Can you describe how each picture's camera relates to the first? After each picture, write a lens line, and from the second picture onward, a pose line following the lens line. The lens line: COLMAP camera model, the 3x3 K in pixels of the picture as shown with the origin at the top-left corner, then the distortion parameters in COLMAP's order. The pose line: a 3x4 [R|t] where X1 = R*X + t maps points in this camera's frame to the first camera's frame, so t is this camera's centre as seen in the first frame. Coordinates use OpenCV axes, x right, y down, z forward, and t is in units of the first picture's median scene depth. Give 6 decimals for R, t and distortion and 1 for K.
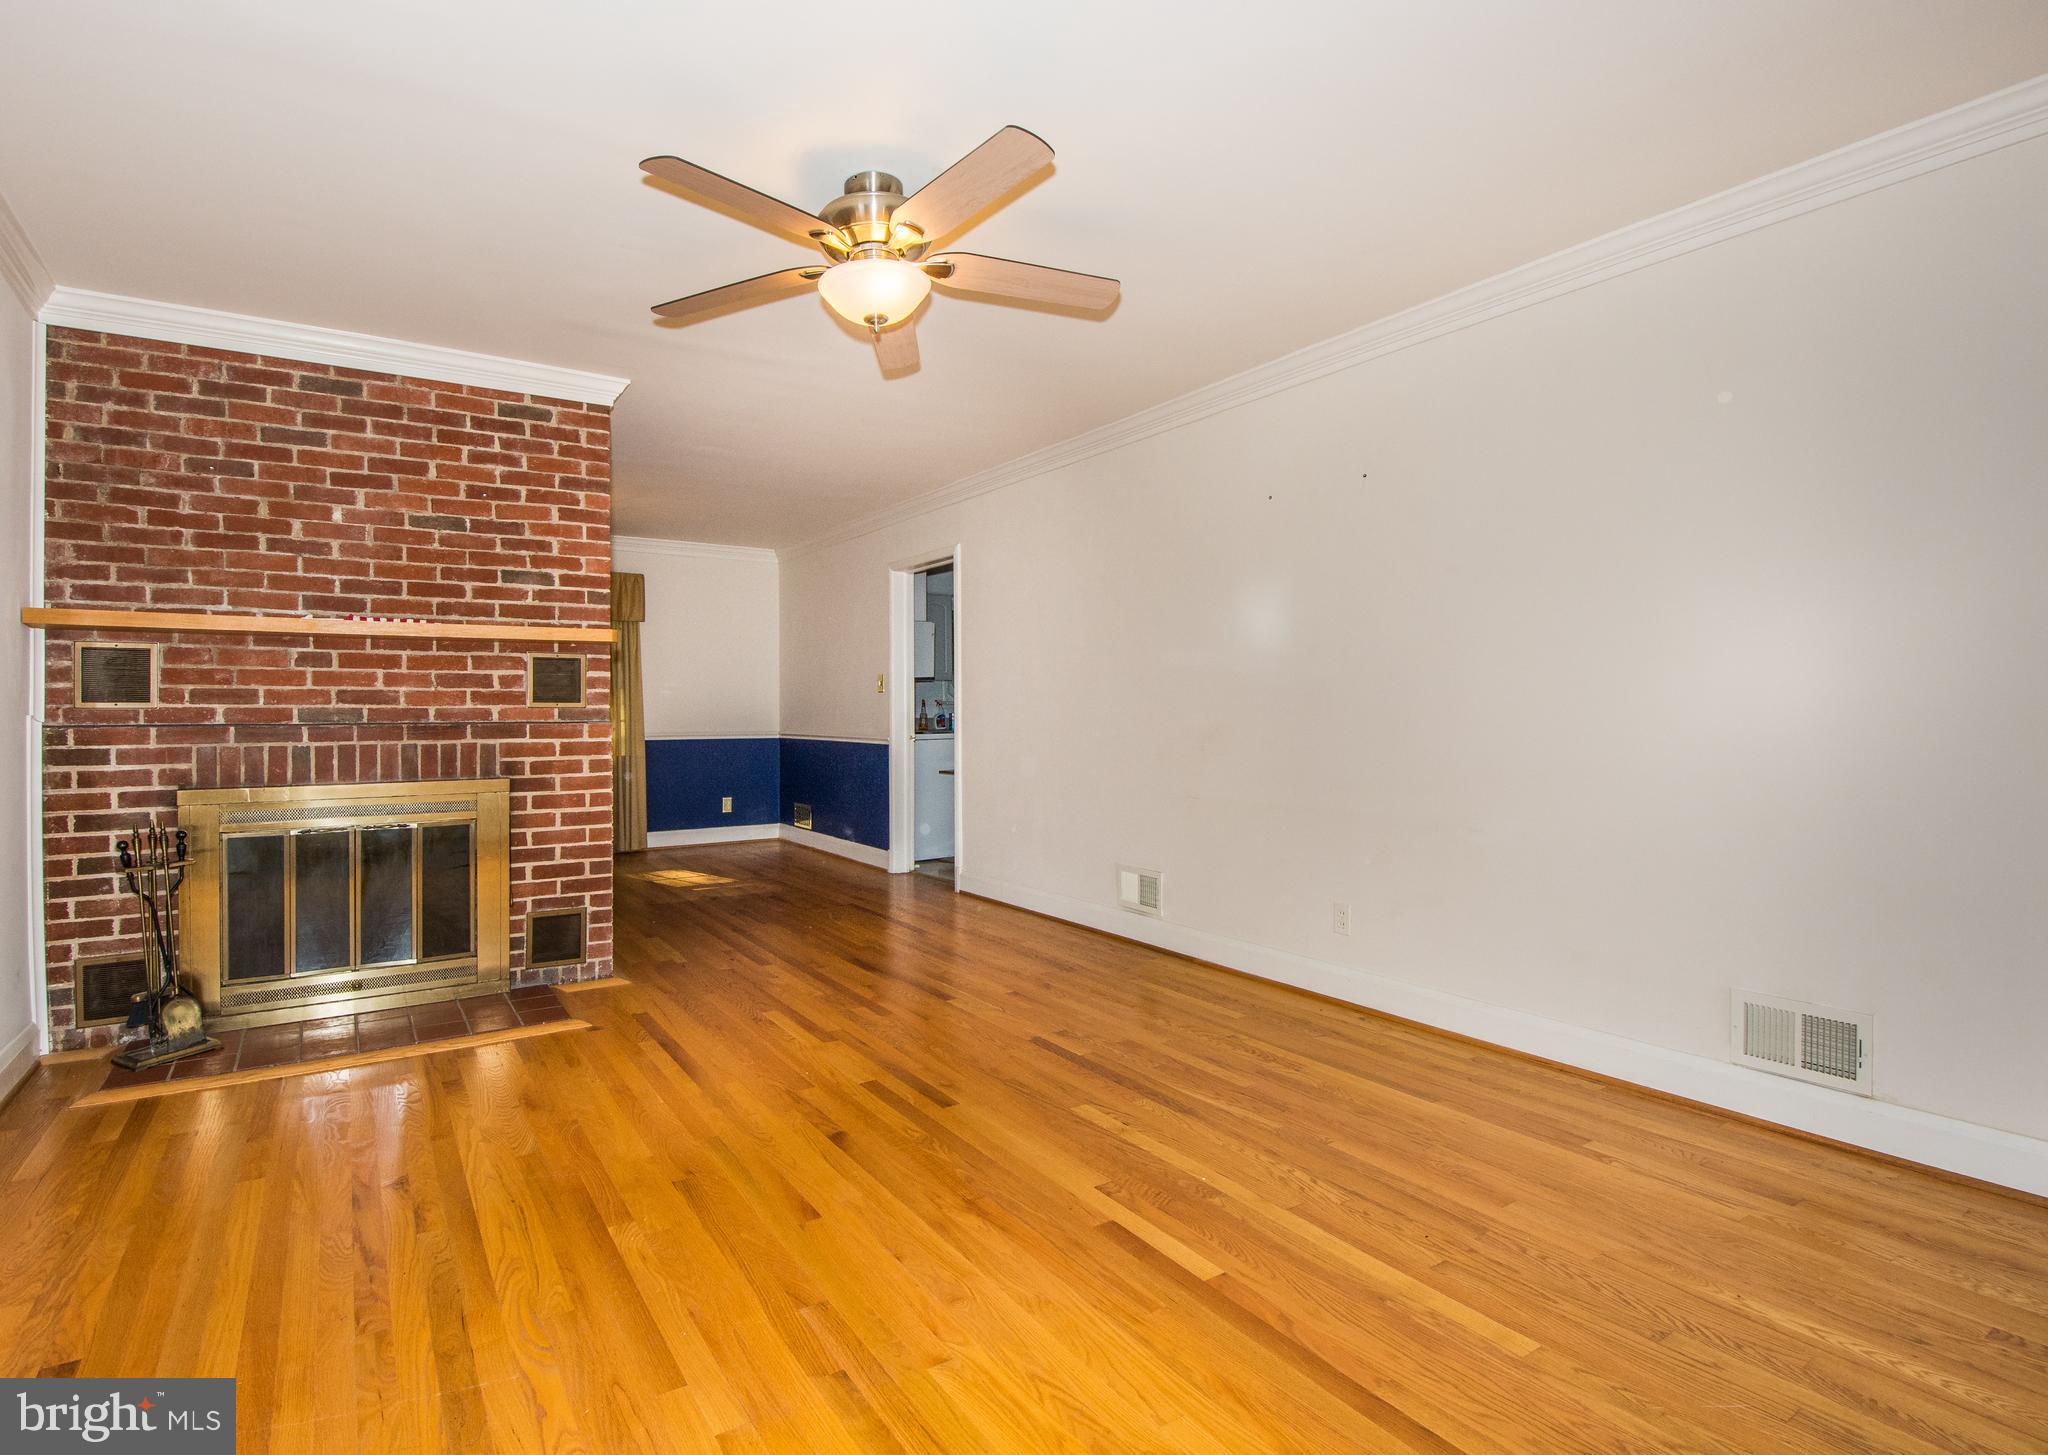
lens RADIAL K [[997.9, 0, 1023.3], [0, 997.9, 710.5], [0, 0, 1]] dist [-0.015640, -0.002902]
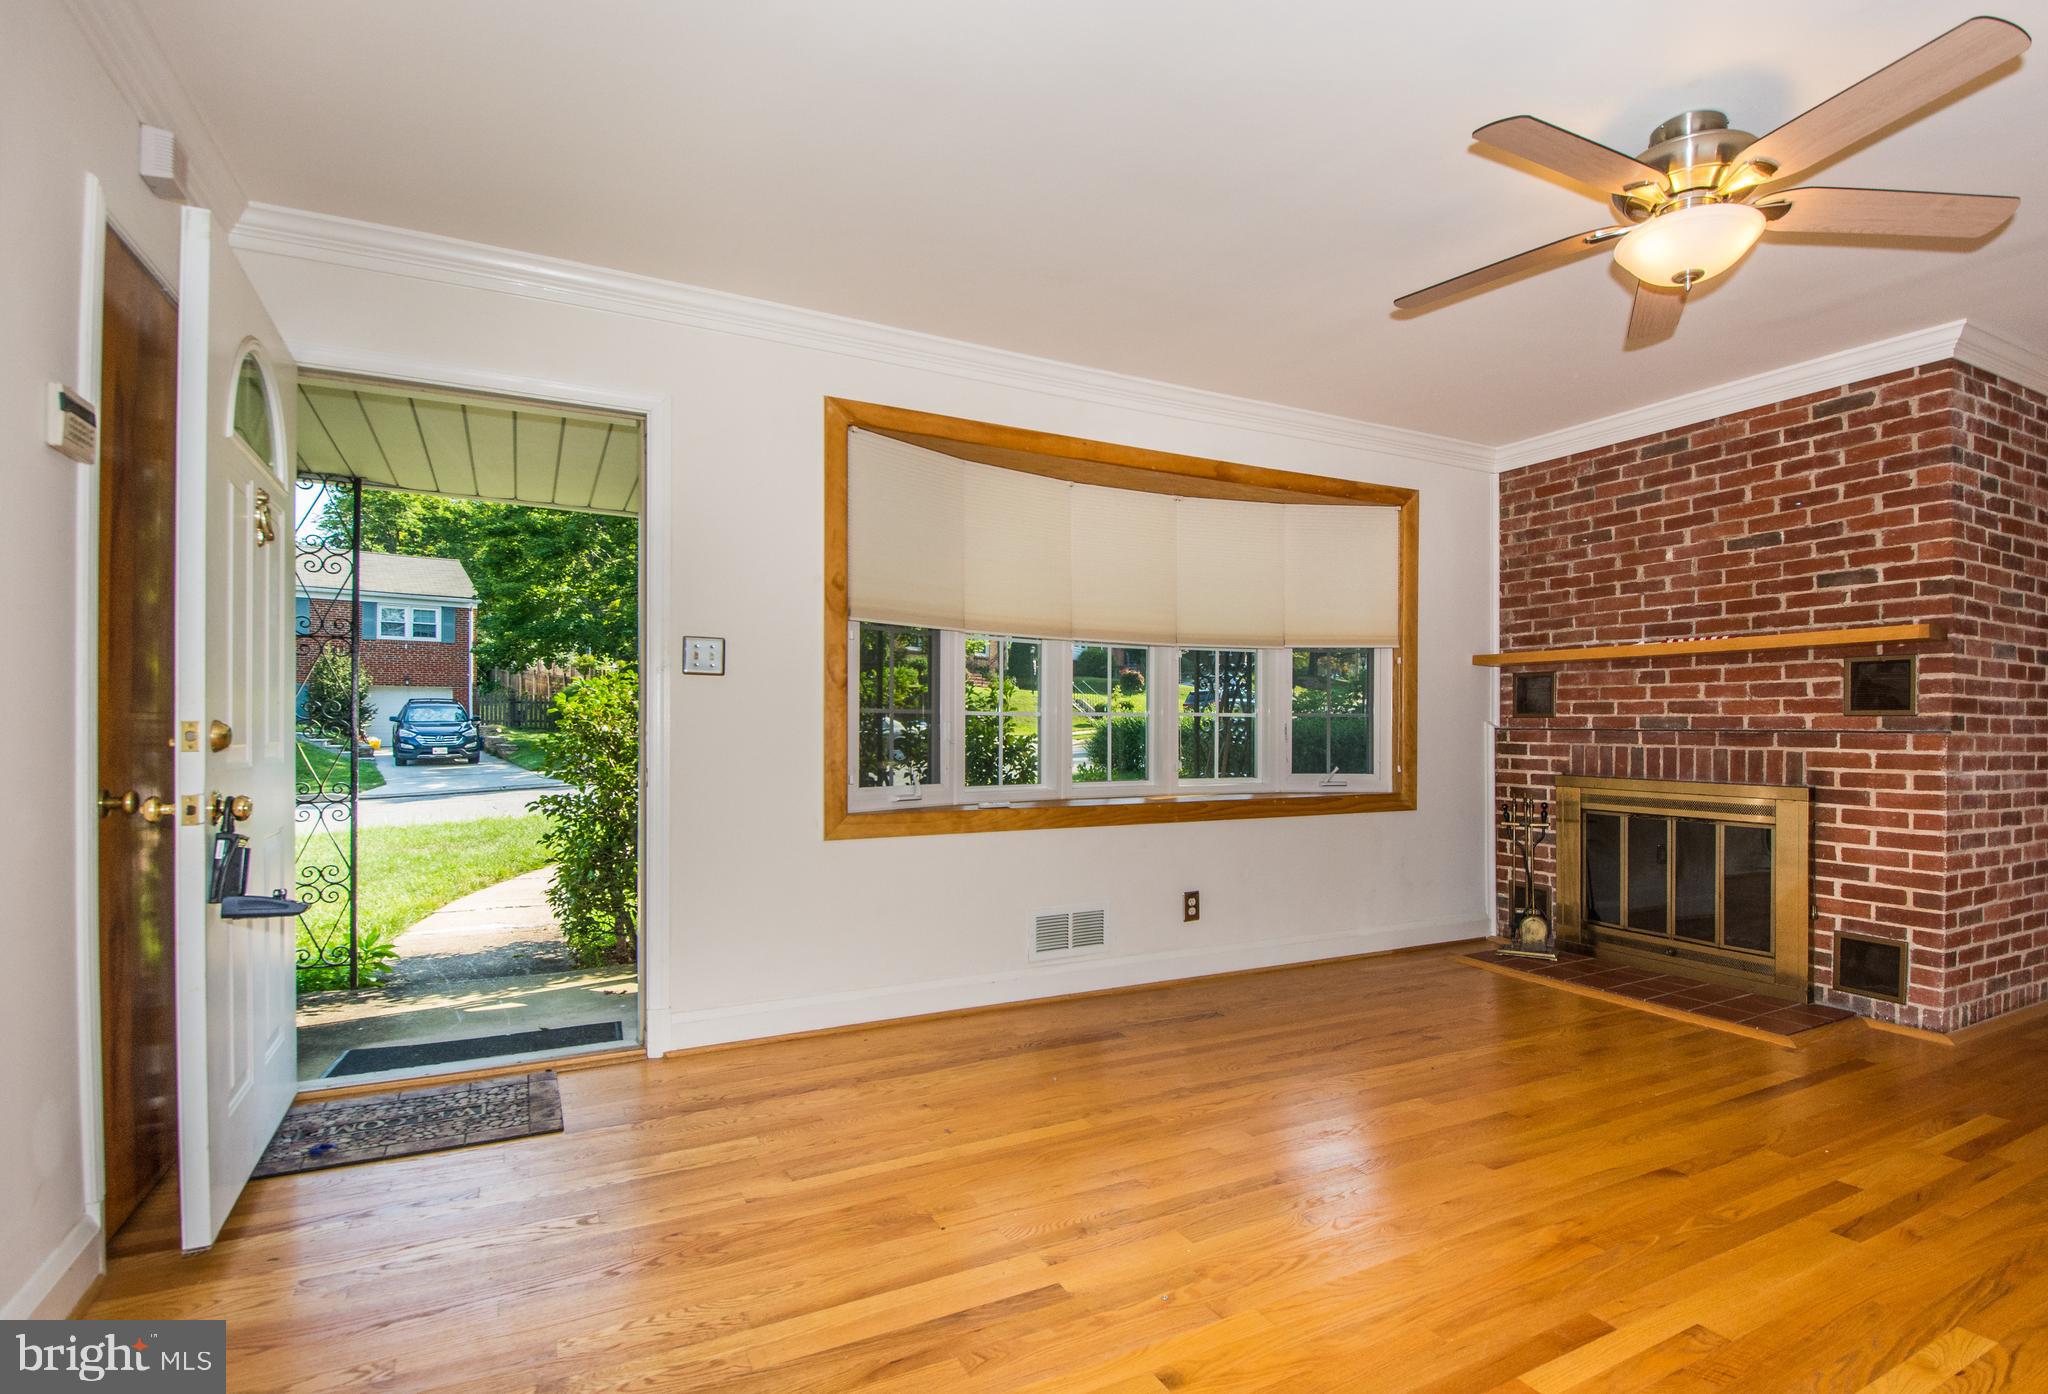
lens RADIAL K [[976.0, 0, 1002.8], [0, 976.0, 729.8], [0, 0, 1]] dist [-0.023596, -0.002012]
pose [[-0.134857, 0.008150, -0.990831, 0.565550], [-0.003680, 0.999955, 0.008726, 0.006014], [0.990858, 0.004823, -0.134821, 0.360708]]
